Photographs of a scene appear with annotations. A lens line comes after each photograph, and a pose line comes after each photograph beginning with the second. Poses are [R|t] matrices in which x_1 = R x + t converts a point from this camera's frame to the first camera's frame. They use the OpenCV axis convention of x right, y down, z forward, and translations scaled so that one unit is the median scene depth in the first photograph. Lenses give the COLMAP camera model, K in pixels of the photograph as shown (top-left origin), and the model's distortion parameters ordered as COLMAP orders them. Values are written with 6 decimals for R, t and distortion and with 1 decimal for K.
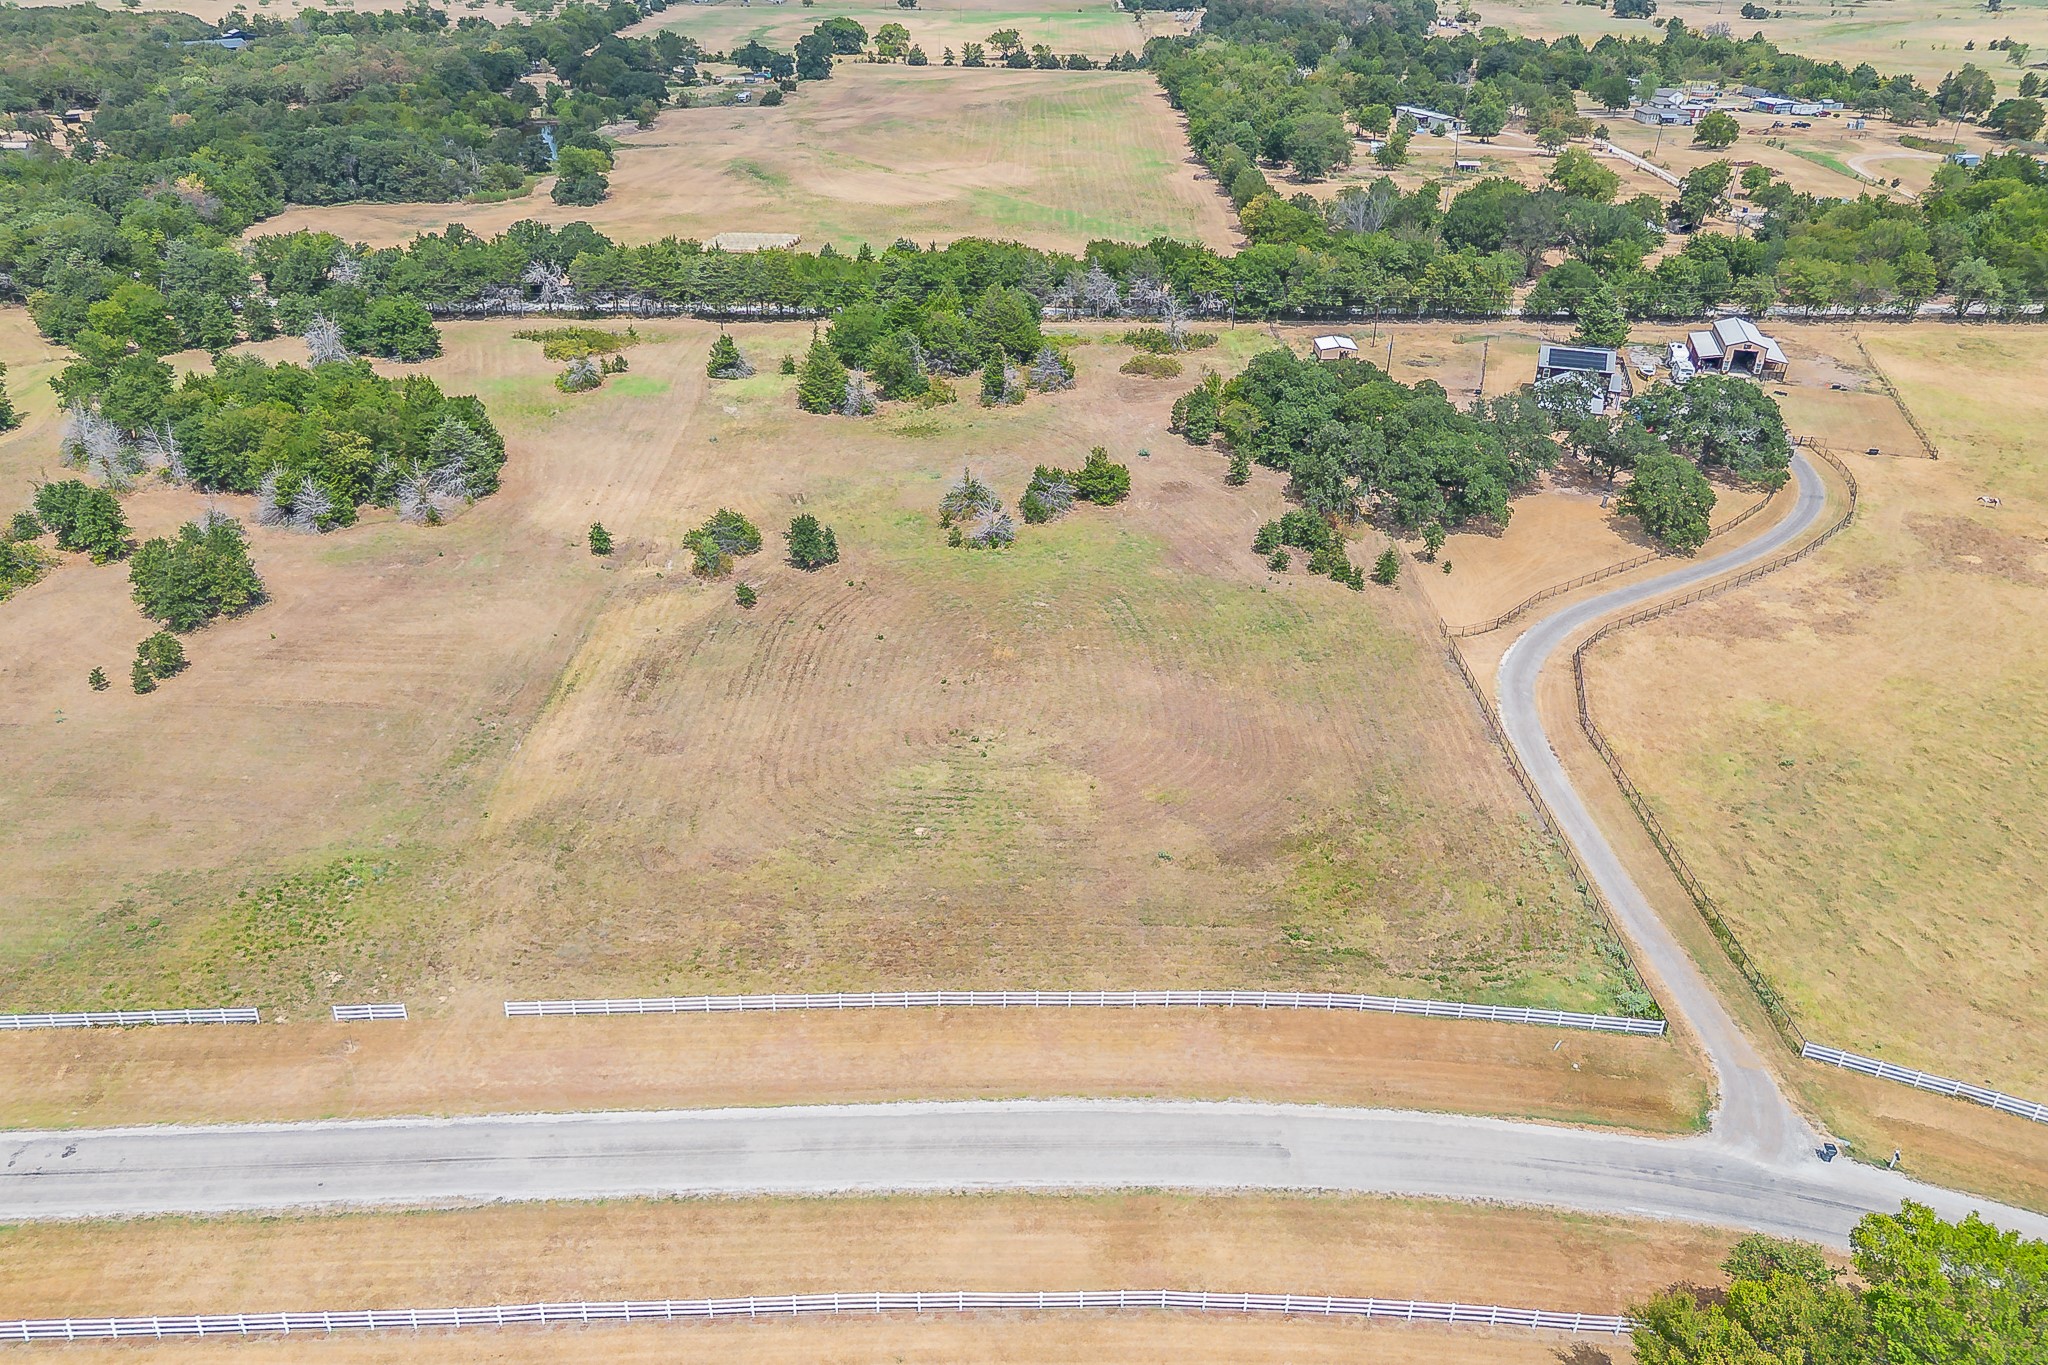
lens RADIAL K [[1477.2, 0, 1024.0], [0, 1477.2, 682.5], [0, 0, 1]] dist [0.067168, -0.063304]
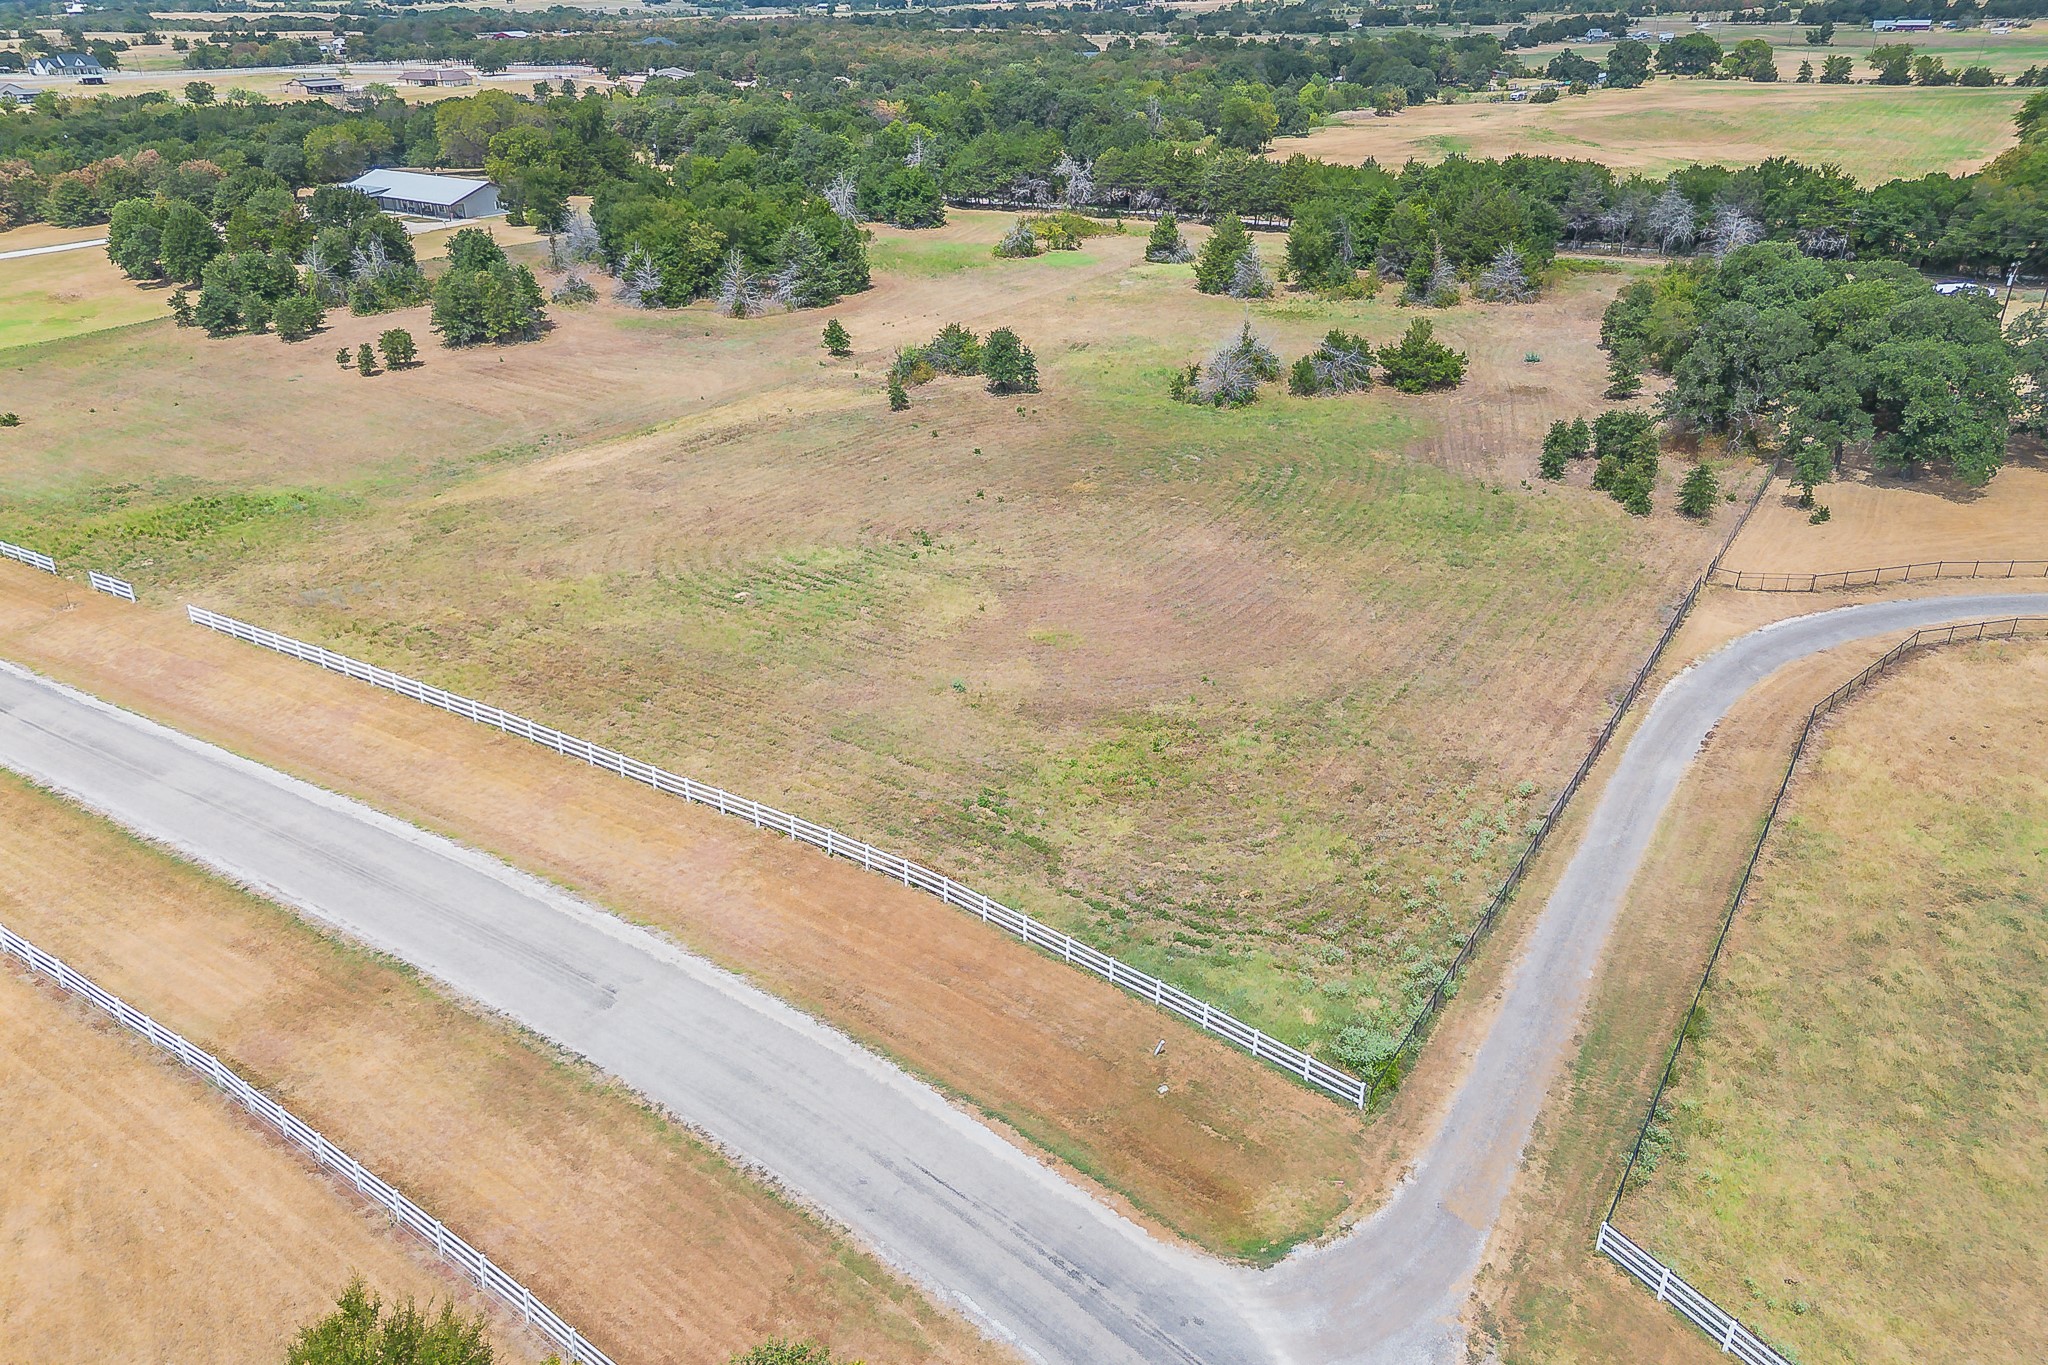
lens RADIAL K [[1477.2, 0, 1024.0], [0, 1477.2, 682.5], [0, 0, 1]] dist [0.067168, -0.063304]
pose [[0.824943, 0.229330, -0.516602, 0.538521], [-0.259870, 0.965547, 0.013648, 0.107889], [0.501933, 0.122990, 0.856117, 0.445838]]
